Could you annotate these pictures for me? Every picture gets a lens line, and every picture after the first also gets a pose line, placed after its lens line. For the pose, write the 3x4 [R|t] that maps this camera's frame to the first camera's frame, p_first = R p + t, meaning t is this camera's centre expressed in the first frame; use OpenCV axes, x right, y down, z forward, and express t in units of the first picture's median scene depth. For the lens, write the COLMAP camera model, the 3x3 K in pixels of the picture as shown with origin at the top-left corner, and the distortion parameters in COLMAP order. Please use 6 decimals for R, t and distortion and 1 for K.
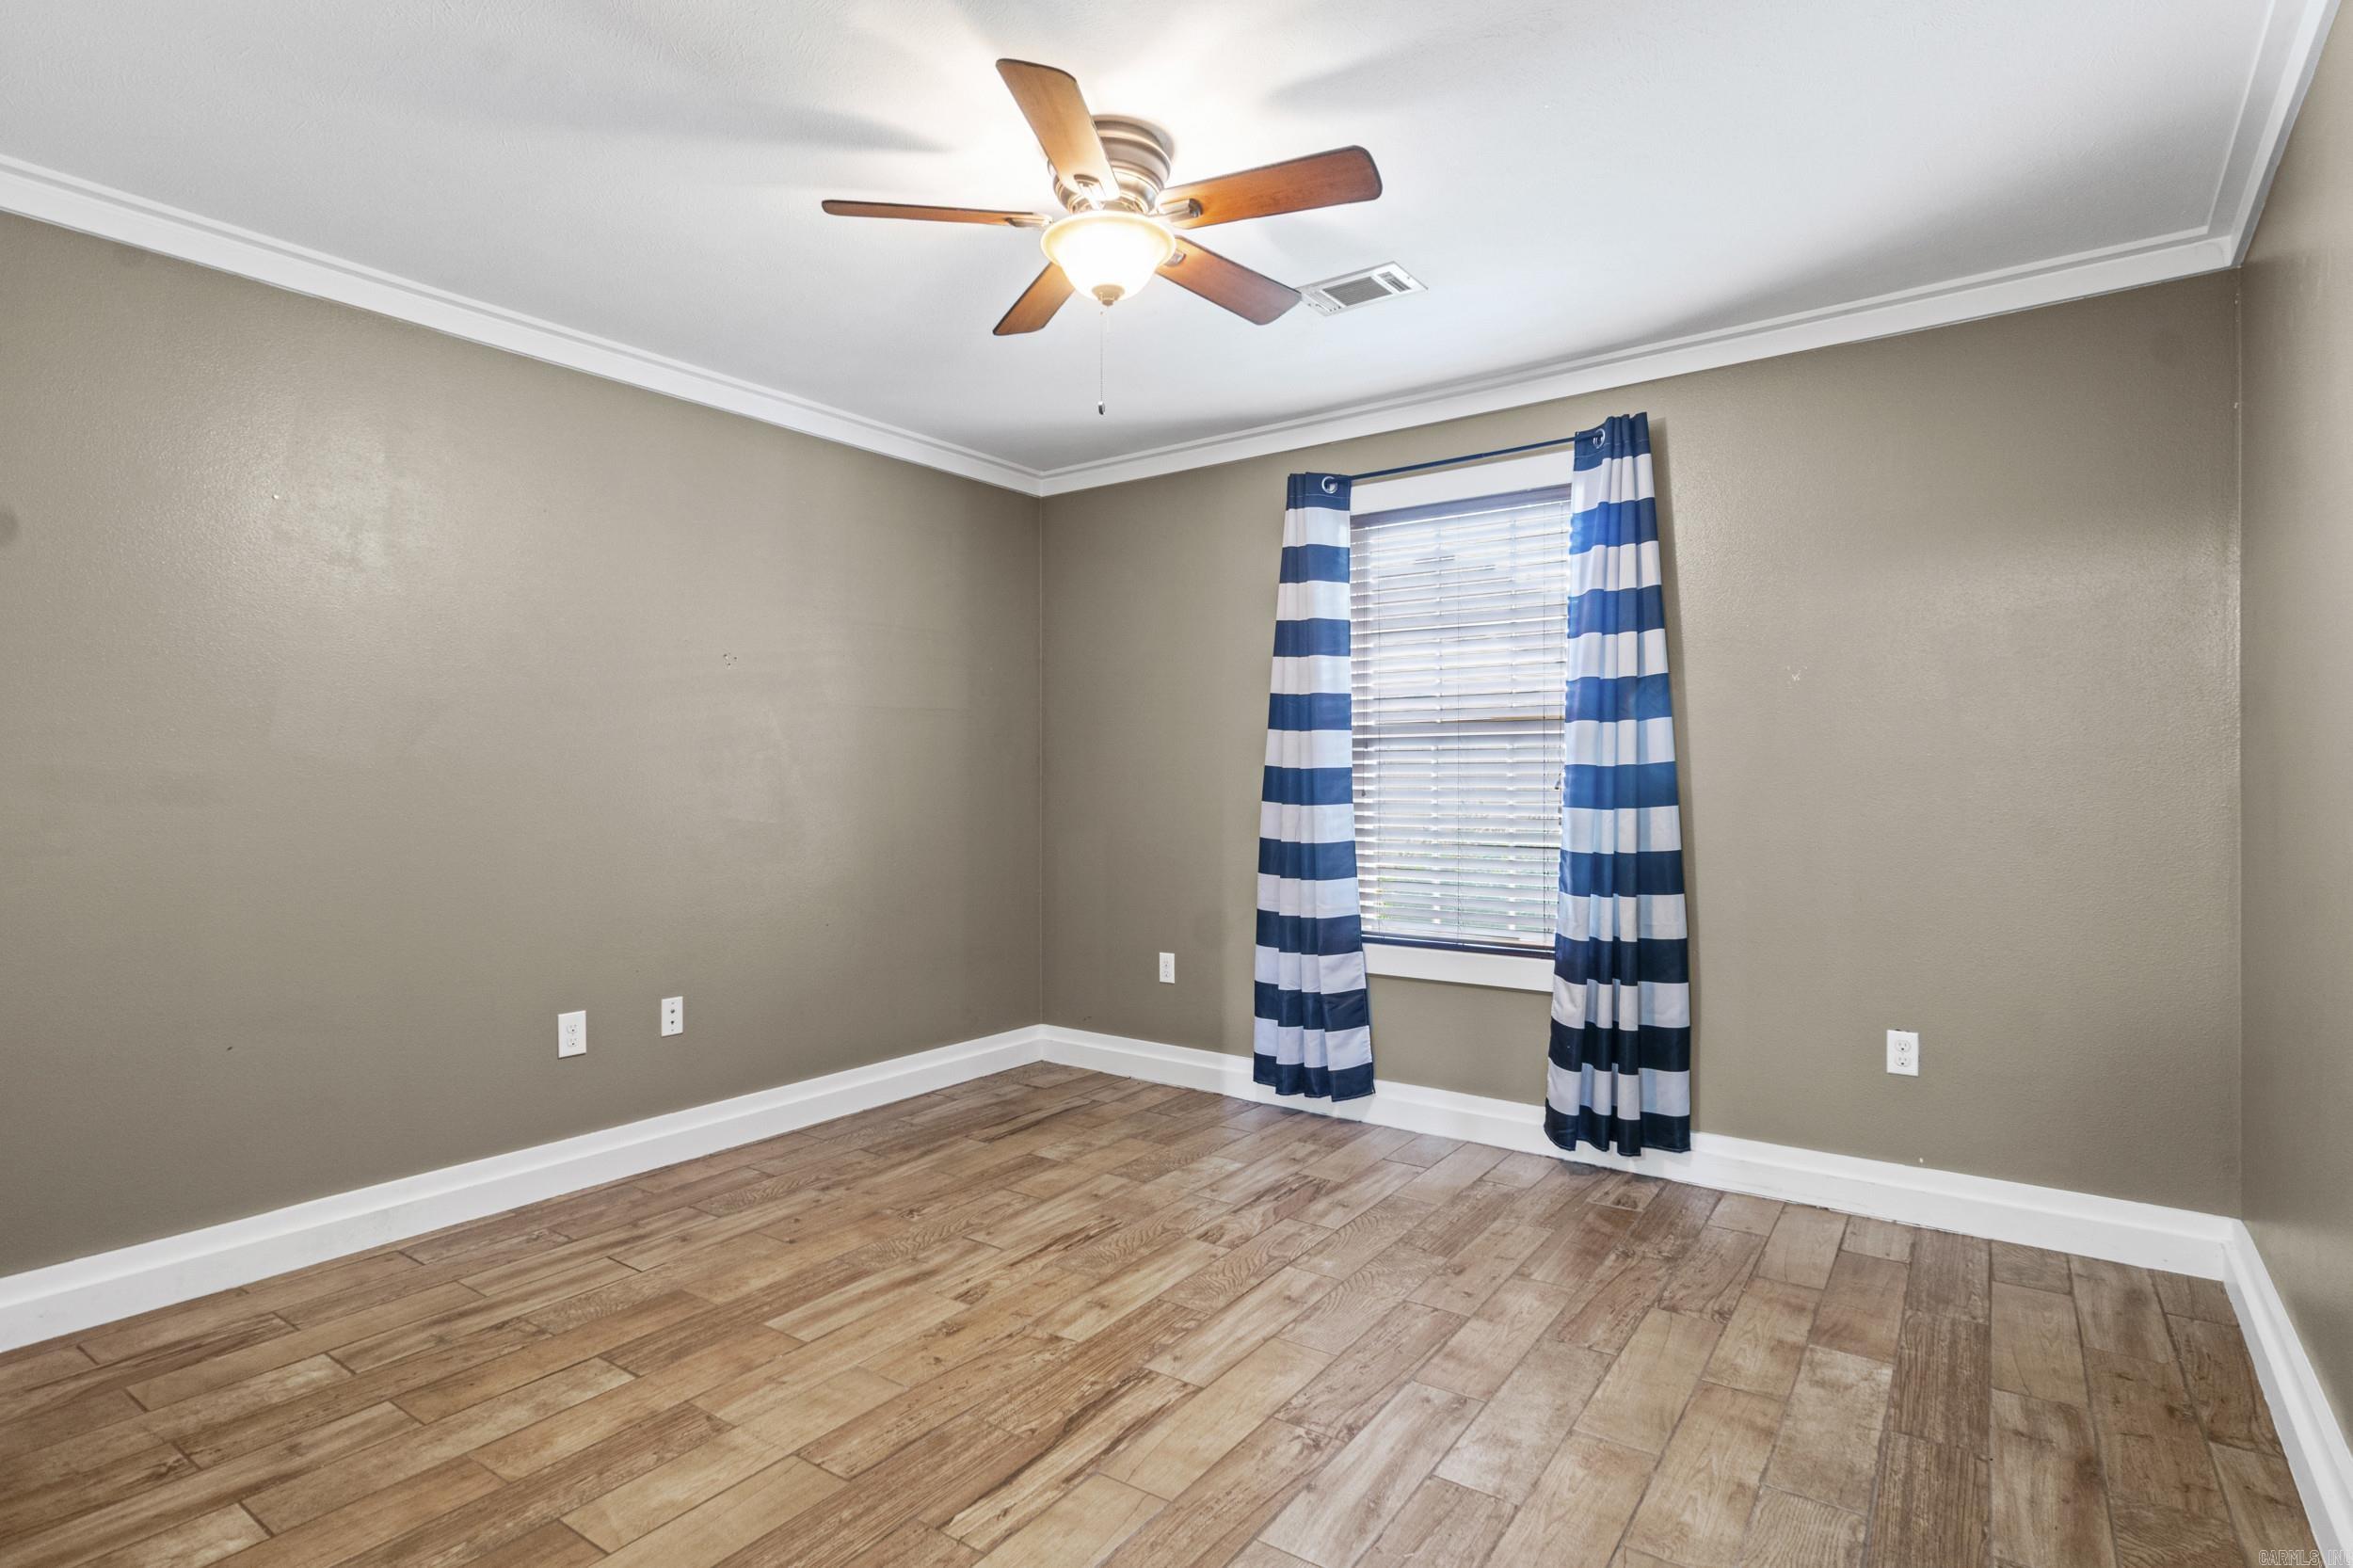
lens RADIAL K [[1193.4, 0, 1171.4], [0, 1193.4, 780.2], [0, 0, 1]] dist [-0.018902, 0.000826]
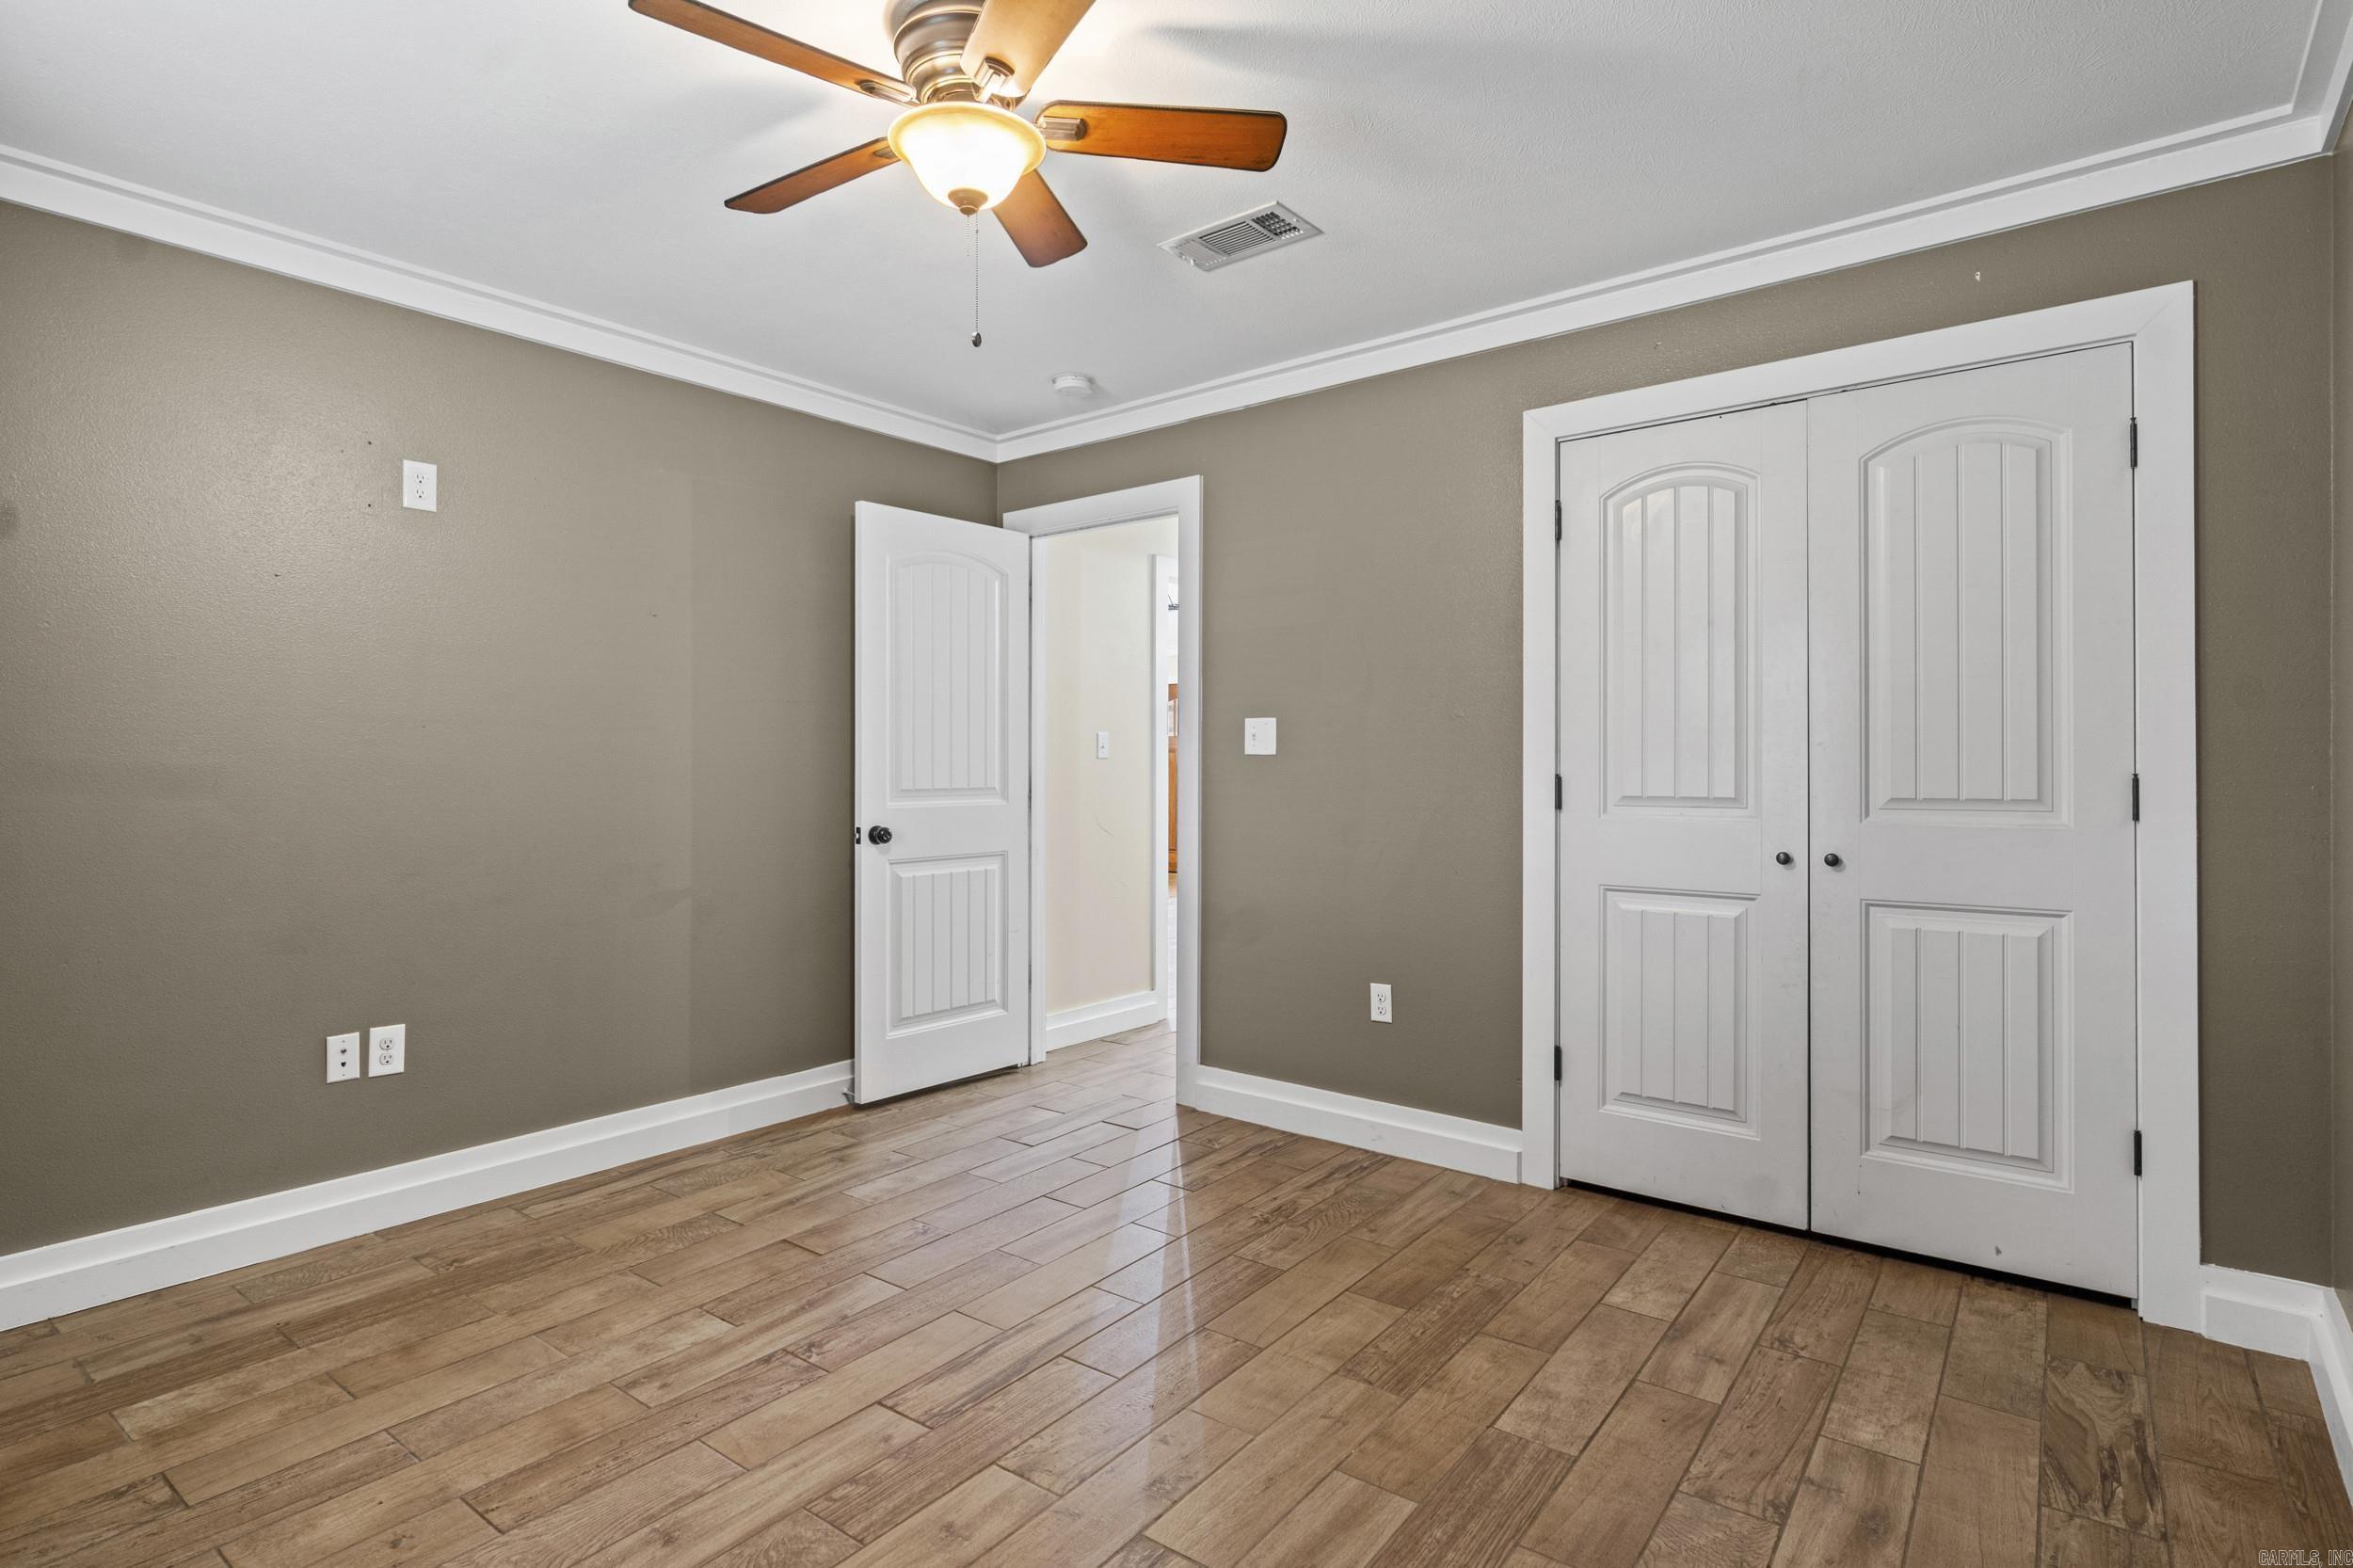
lens RADIAL K [[1193.4, 0, 1174.4], [0, 1193.4, 778.2], [0, 0, 1]] dist [-0.018902, 0.000826]
pose [[-0.999360, 0.002607, 0.035680, -0.249765], [0.002814, 0.999979, 0.005757, 0.005188], [-0.035664, 0.005854, -0.999347, 1.962699]]
